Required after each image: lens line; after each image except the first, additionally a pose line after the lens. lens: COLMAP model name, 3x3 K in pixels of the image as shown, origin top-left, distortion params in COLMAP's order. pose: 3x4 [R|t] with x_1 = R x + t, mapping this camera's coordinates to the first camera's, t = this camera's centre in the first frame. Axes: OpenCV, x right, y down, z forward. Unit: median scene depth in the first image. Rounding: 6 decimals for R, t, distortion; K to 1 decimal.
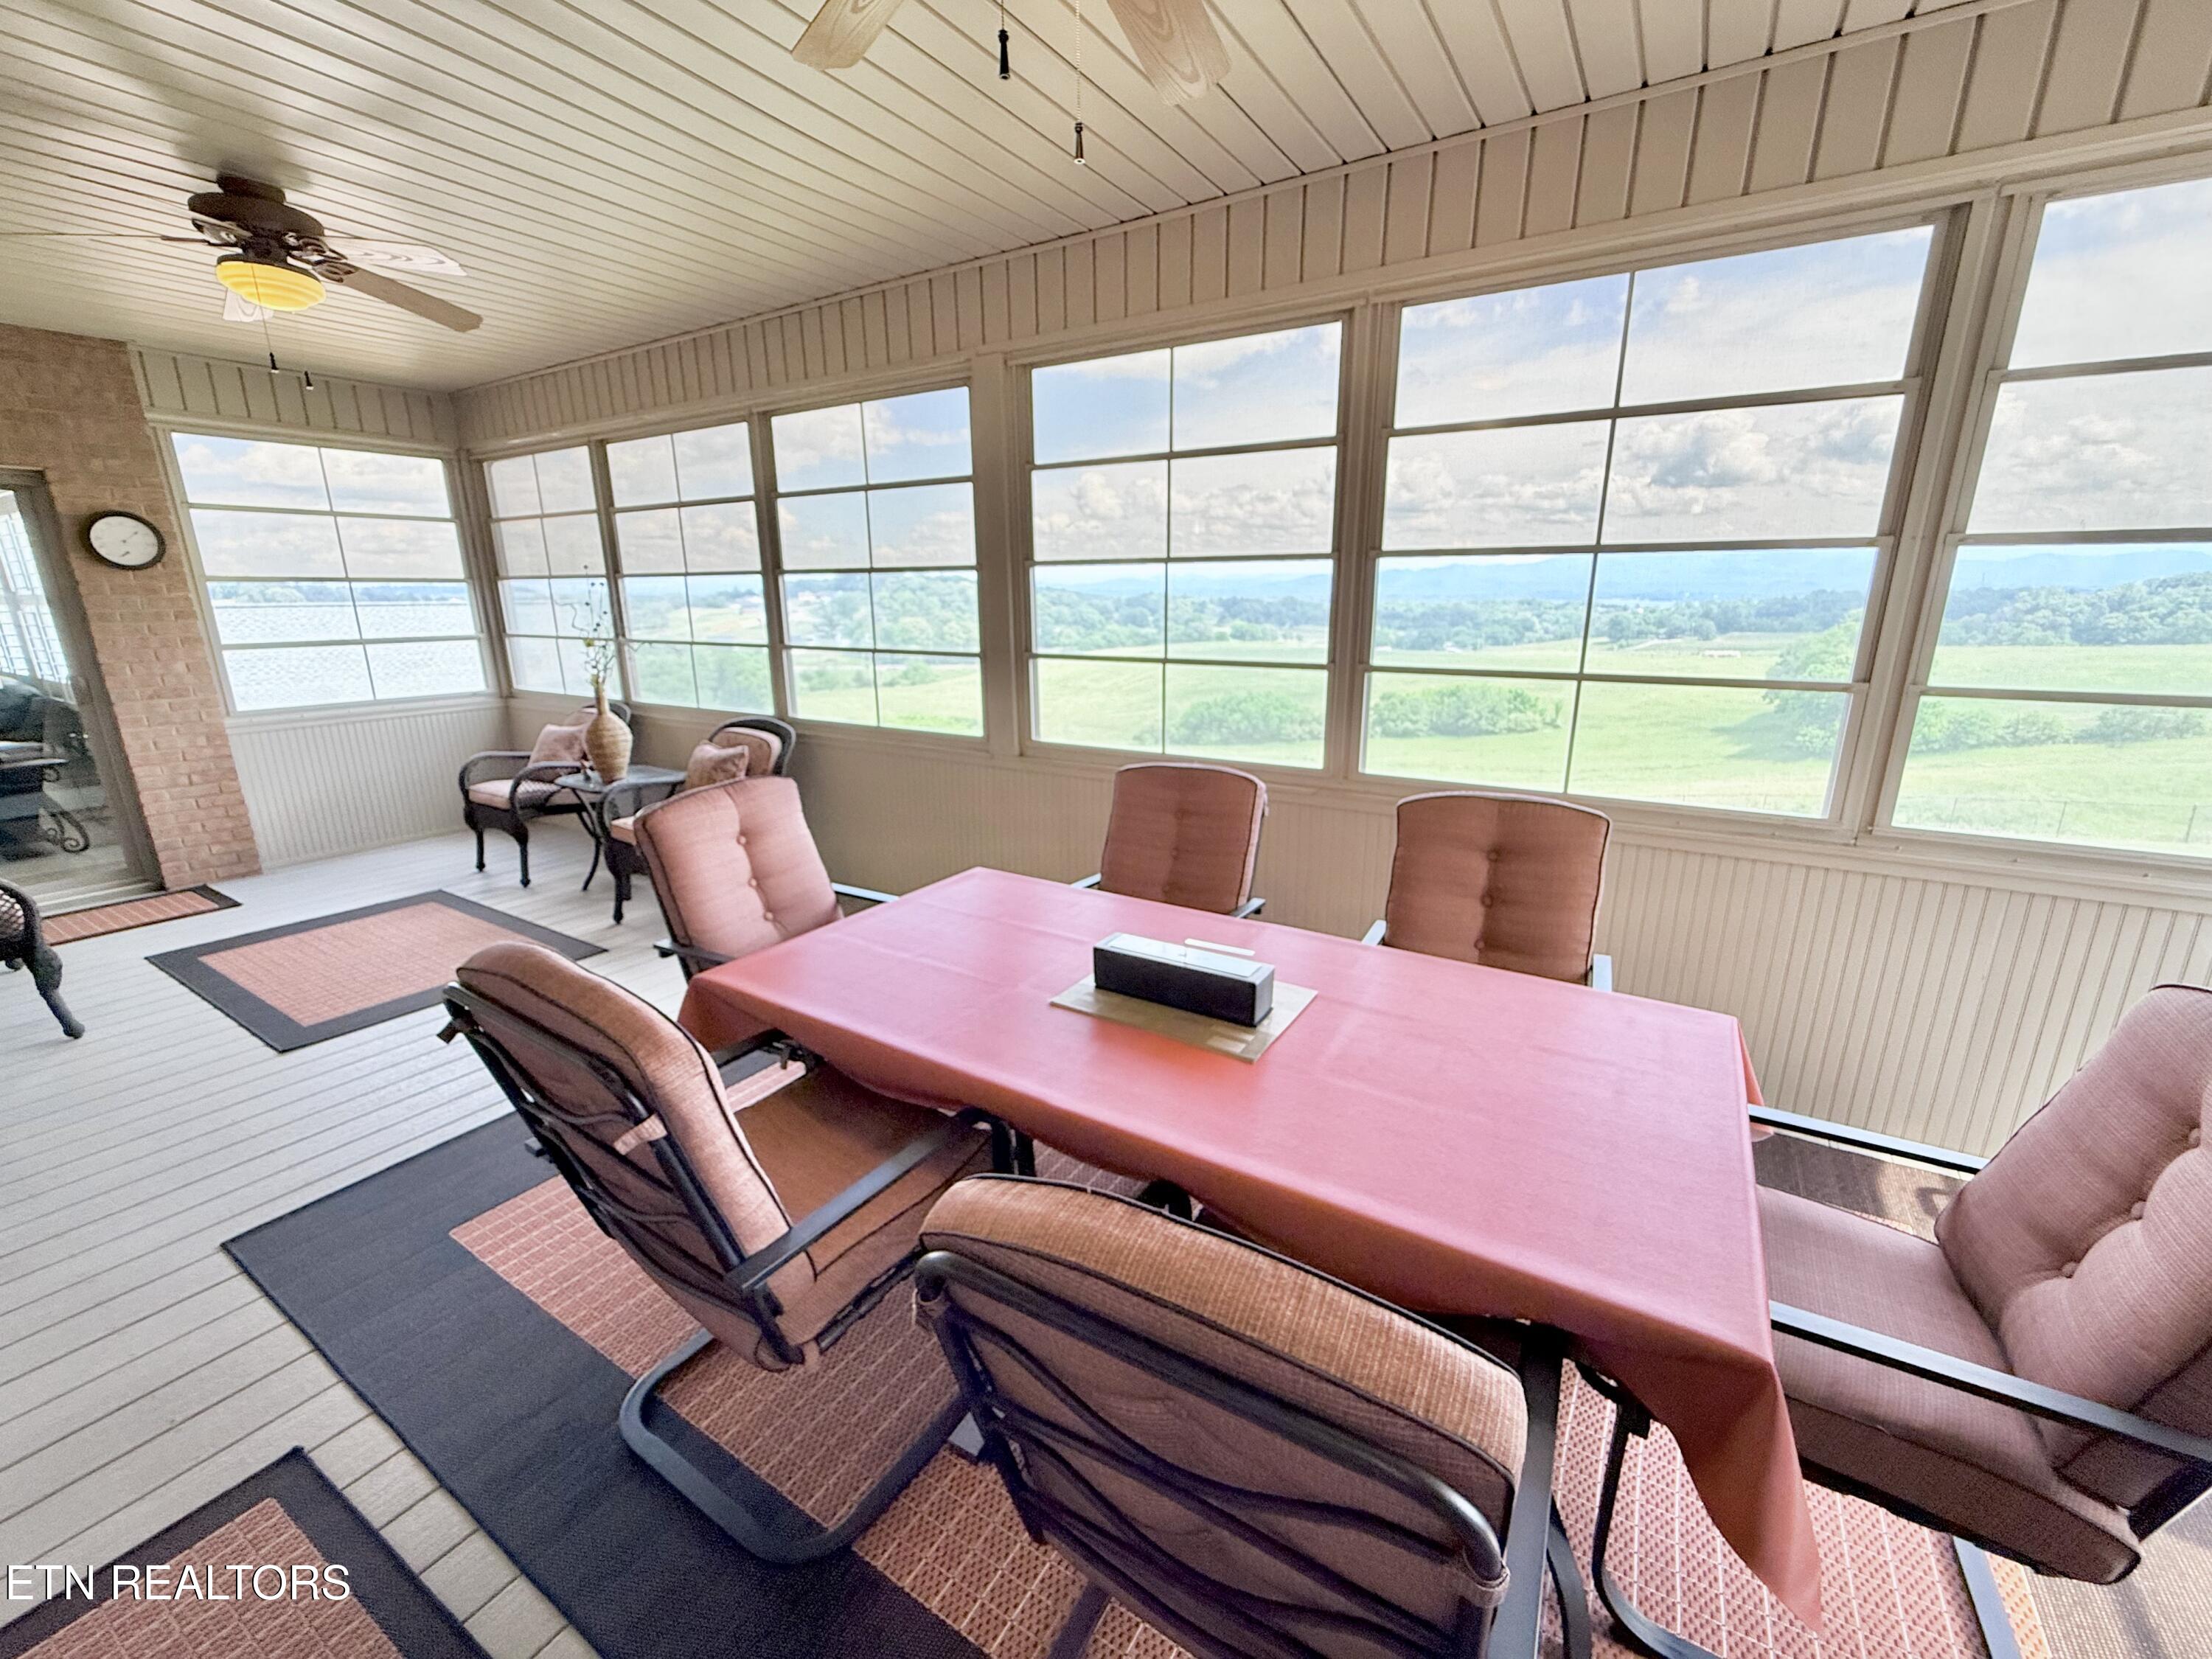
lens RADIAL K [[883.3, 0, 1097.0], [0, 883.3, 828.3], [0, 0, 1]] dist [-0.001246, 0.000173]
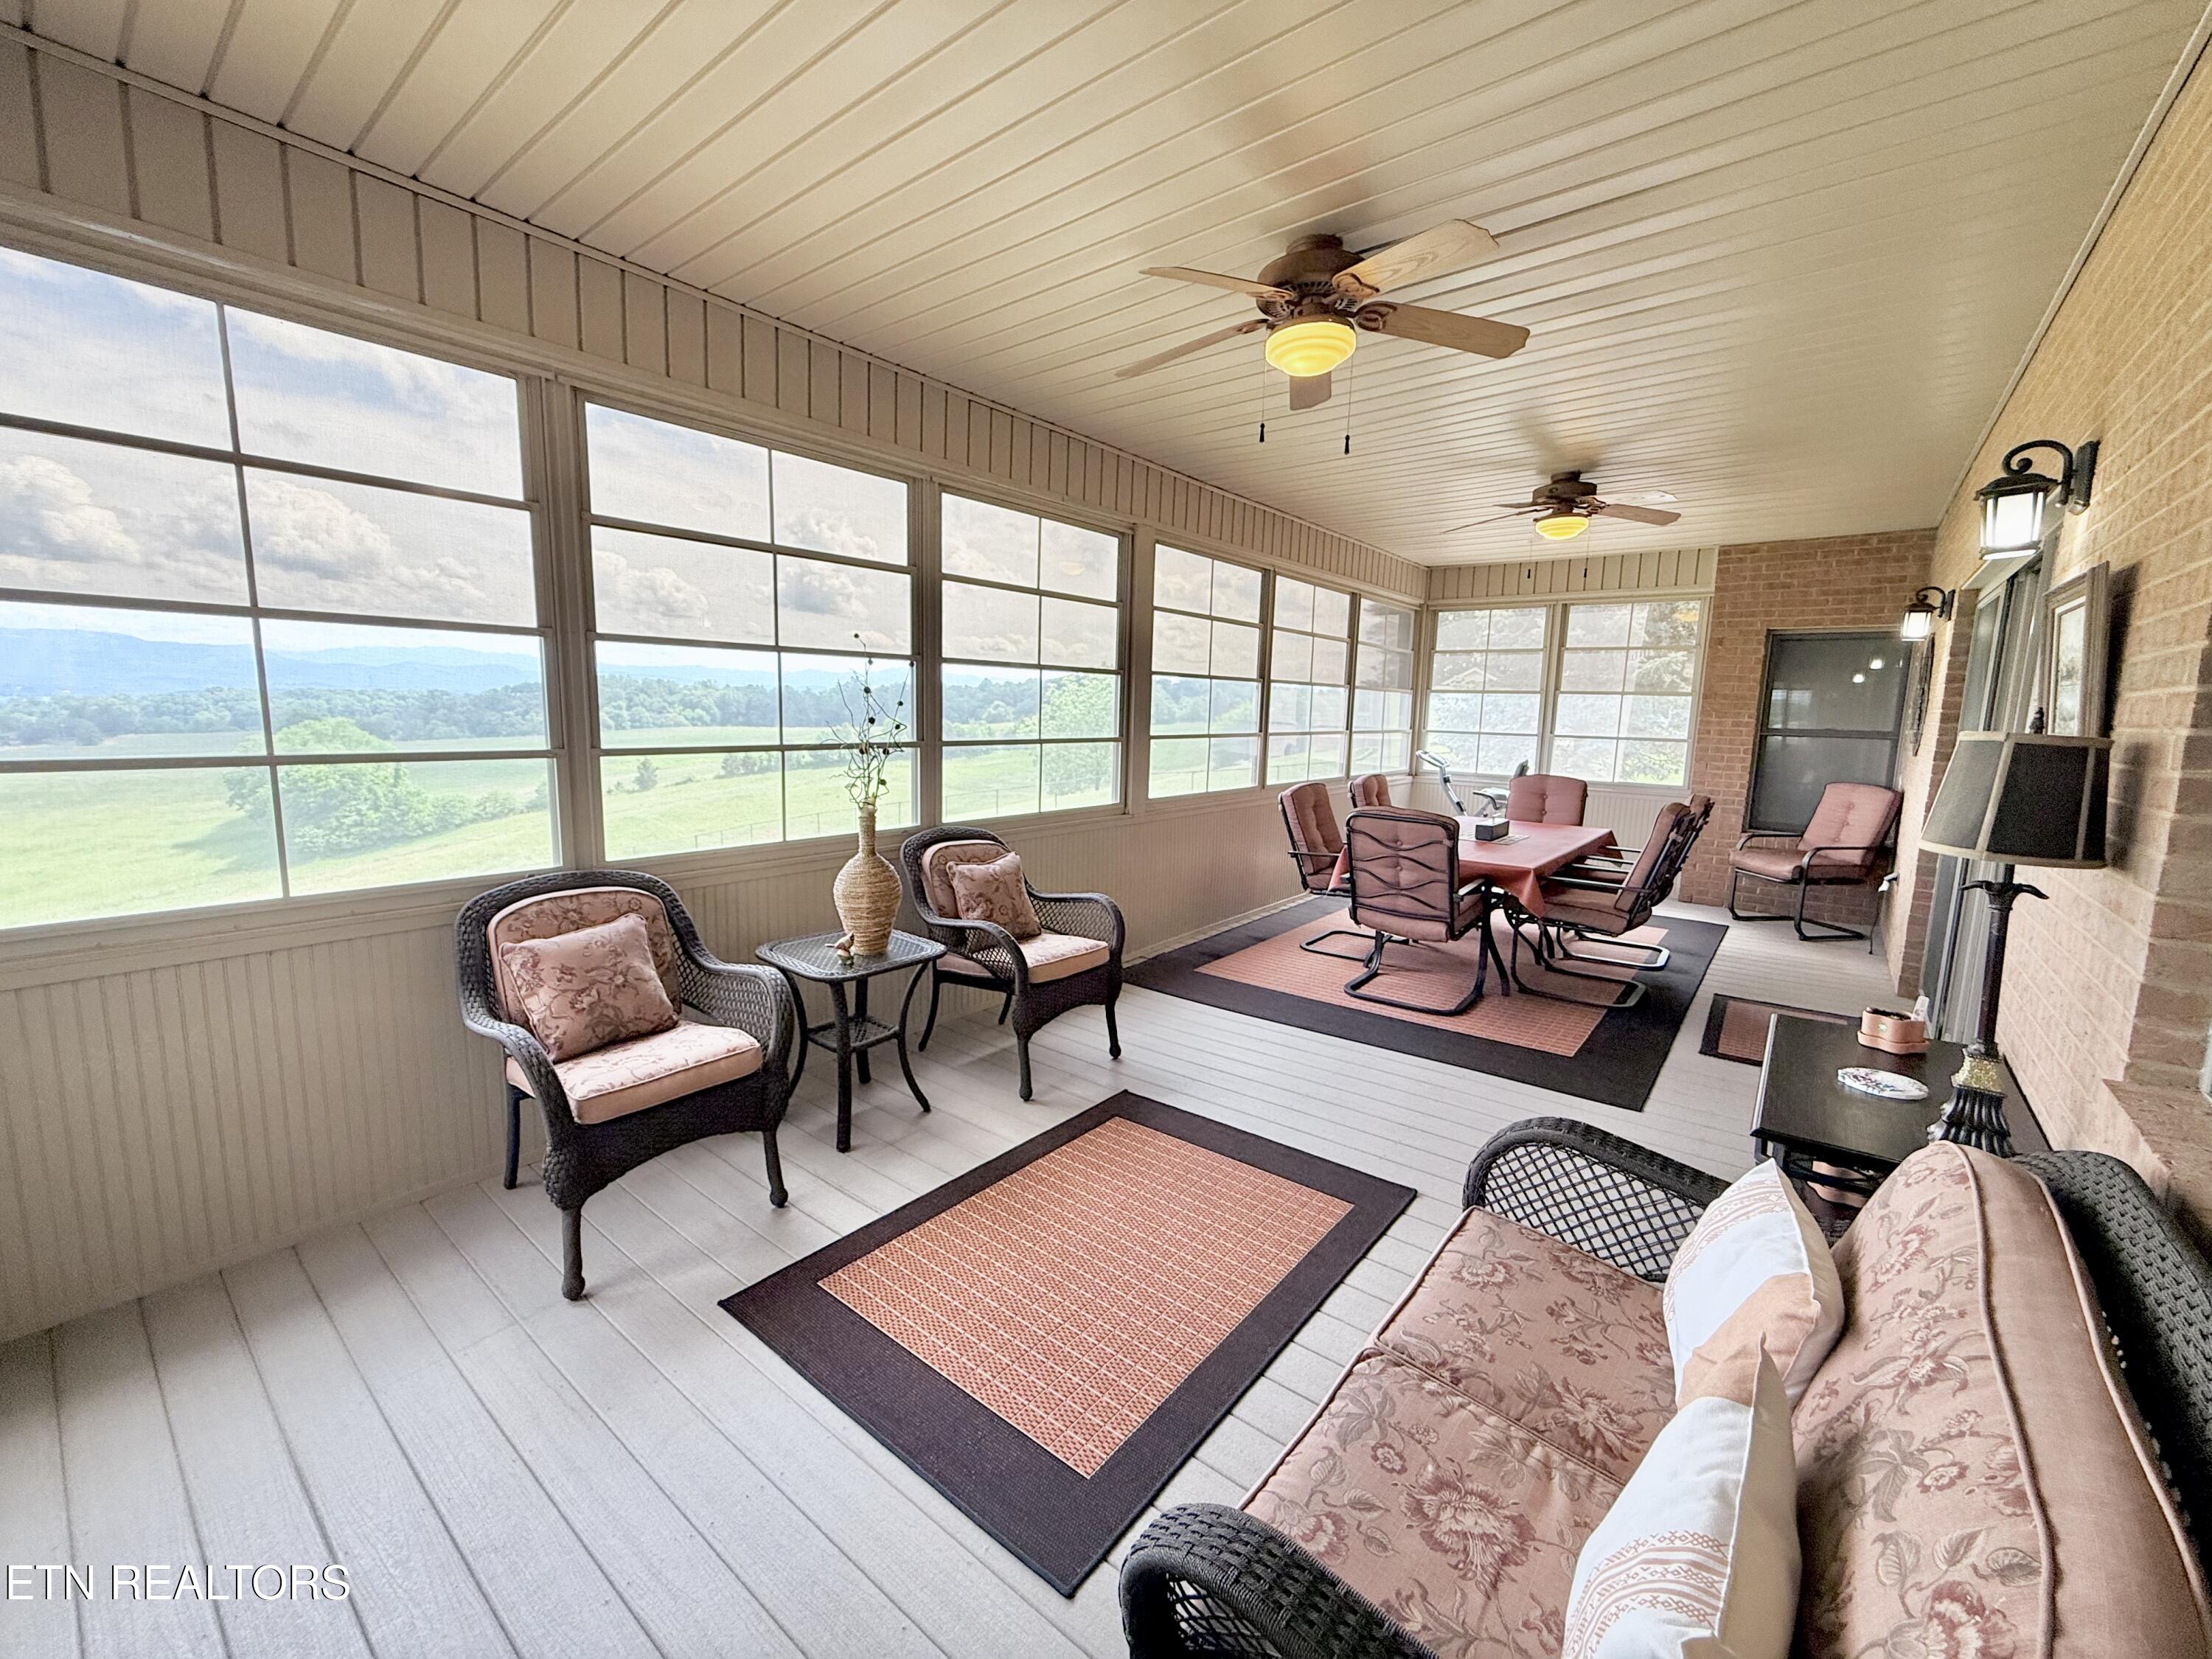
lens RADIAL K [[883.3, 0, 1095.1], [0, 883.3, 819.2], [0, 0, 1]] dist [-0.001246, 0.000173]
pose [[0.138814, -0.128087, 0.982000, -1.280071], [0.219402, 0.970937, 0.095629, -0.195685], [-0.965709, 0.202178, 0.162882, 0.772990]]
